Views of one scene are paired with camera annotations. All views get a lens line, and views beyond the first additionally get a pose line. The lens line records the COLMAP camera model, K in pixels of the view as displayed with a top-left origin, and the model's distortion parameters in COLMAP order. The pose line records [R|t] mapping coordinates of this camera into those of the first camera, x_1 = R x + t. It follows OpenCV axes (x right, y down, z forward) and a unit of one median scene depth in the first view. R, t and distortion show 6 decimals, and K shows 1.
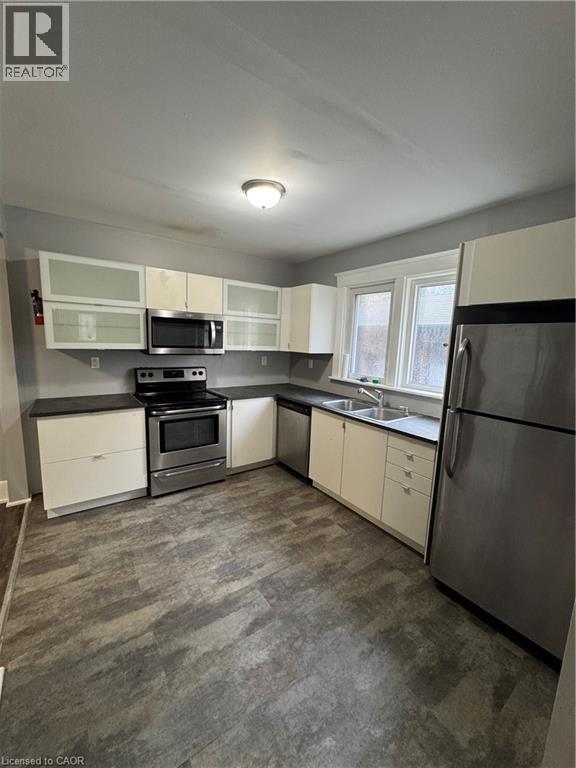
lens RADIAL K [[309.7, 0, 288.5], [0, 309.7, 383.5], [0, 0, 1]] dist [0.003319, 0.000179]
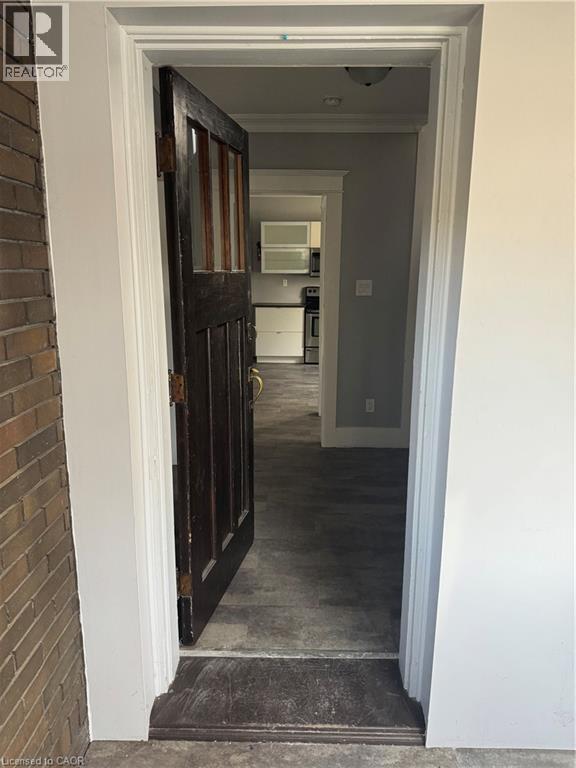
lens RADIAL K [[538.6, 0, 289.2], [0, 538.6, 388.7], [0, 0, 1]] dist [-0.005280, -0.004103]
pose [[0.802032, 0.096337, -0.589460, 1.195211], [-0.058748, 0.994845, 0.082656, 0.267434], [0.594385, -0.031663, 0.803557, -1.366717]]
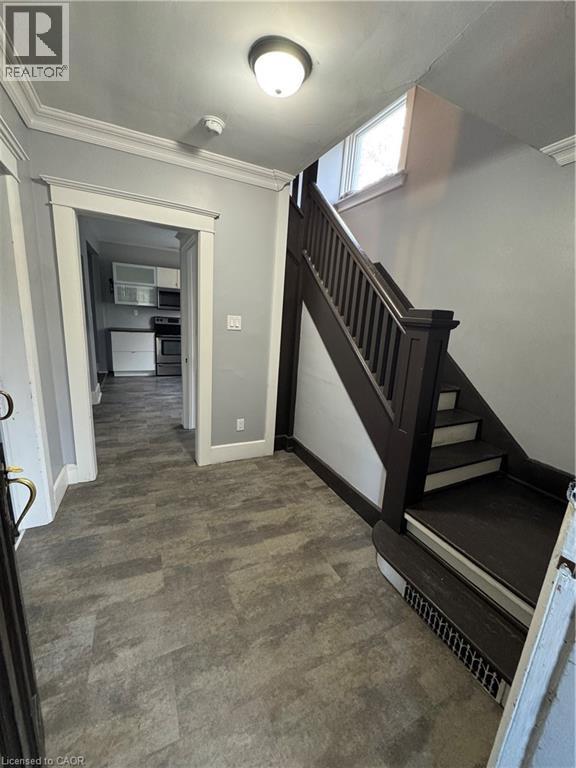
lens RADIAL K [[309.7, 0, 289.4], [0, 309.7, 377.9], [0, 0, 1]] dist [0.003319, 0.000179]
pose [[0.986194, 0.058489, -0.154922, 0.801182], [-0.049875, 0.997016, 0.058919, 0.209465], [0.157906, -0.050379, 0.986168, -0.985096]]
